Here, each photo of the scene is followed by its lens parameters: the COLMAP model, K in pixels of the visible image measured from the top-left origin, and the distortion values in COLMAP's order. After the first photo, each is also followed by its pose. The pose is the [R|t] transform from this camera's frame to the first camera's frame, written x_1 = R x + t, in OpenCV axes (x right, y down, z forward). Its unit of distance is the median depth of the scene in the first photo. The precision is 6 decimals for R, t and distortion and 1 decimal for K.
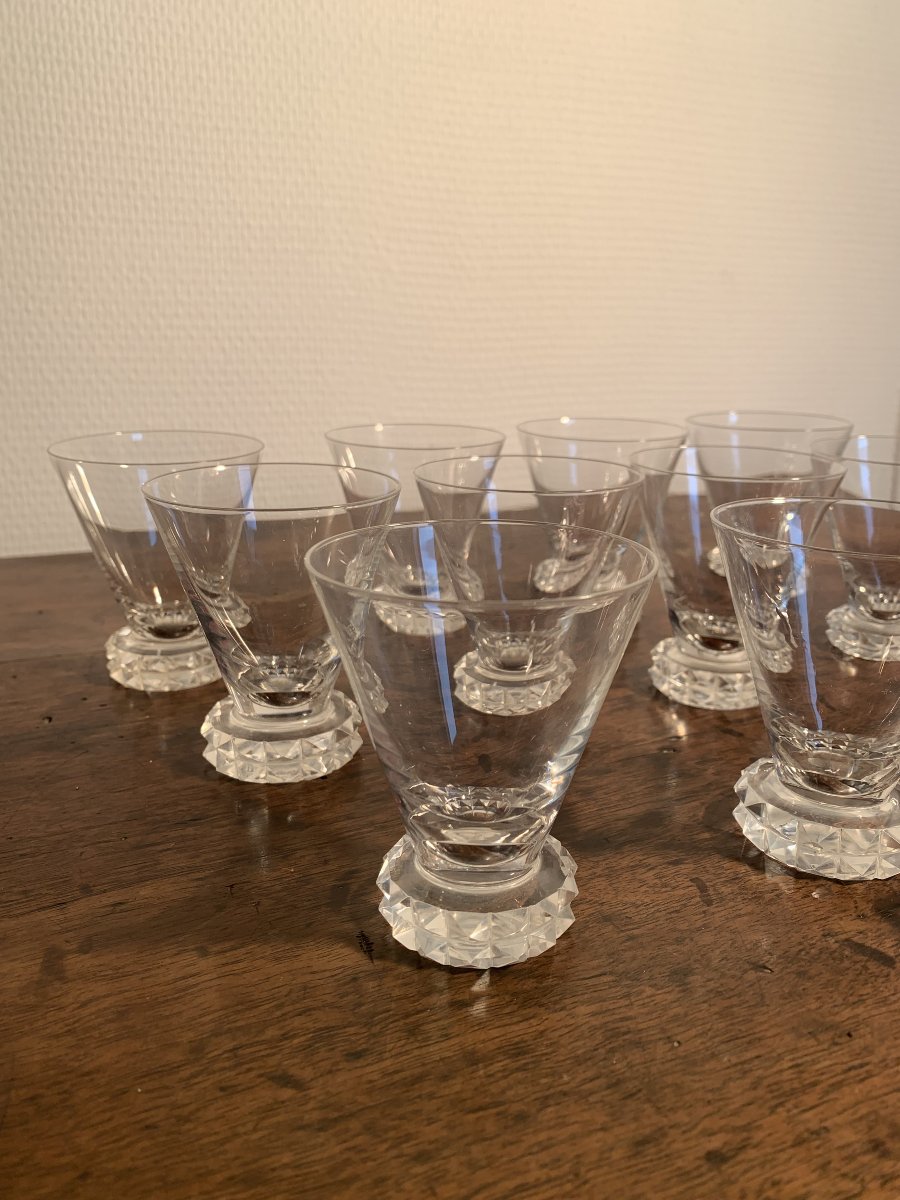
lens RADIAL K [[945.4, 0, 446.3], [0, 945.4, 598.3], [0, 0, 1]] dist [-0.057565, 0.072282]
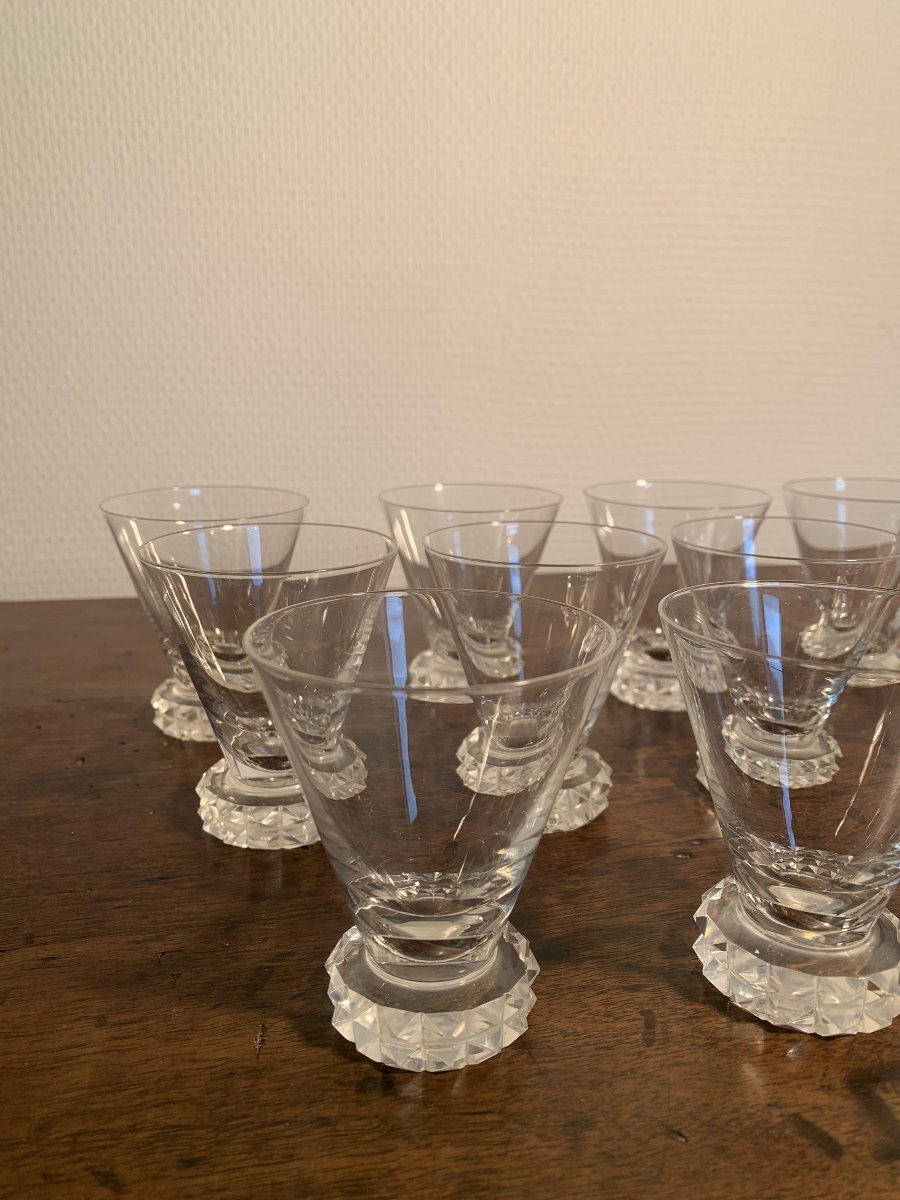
lens RADIAL K [[939.3, 0, 450.0], [0, 939.3, 600.0], [0, 0, 1]] dist [-0.010712, -0.001961]
pose [[0.977340, 0.047888, -0.206188, 0.229446], [-0.058083, 0.997356, -0.043677, -0.034027], [0.203552, 0.054663, 0.977537, 0.076062]]
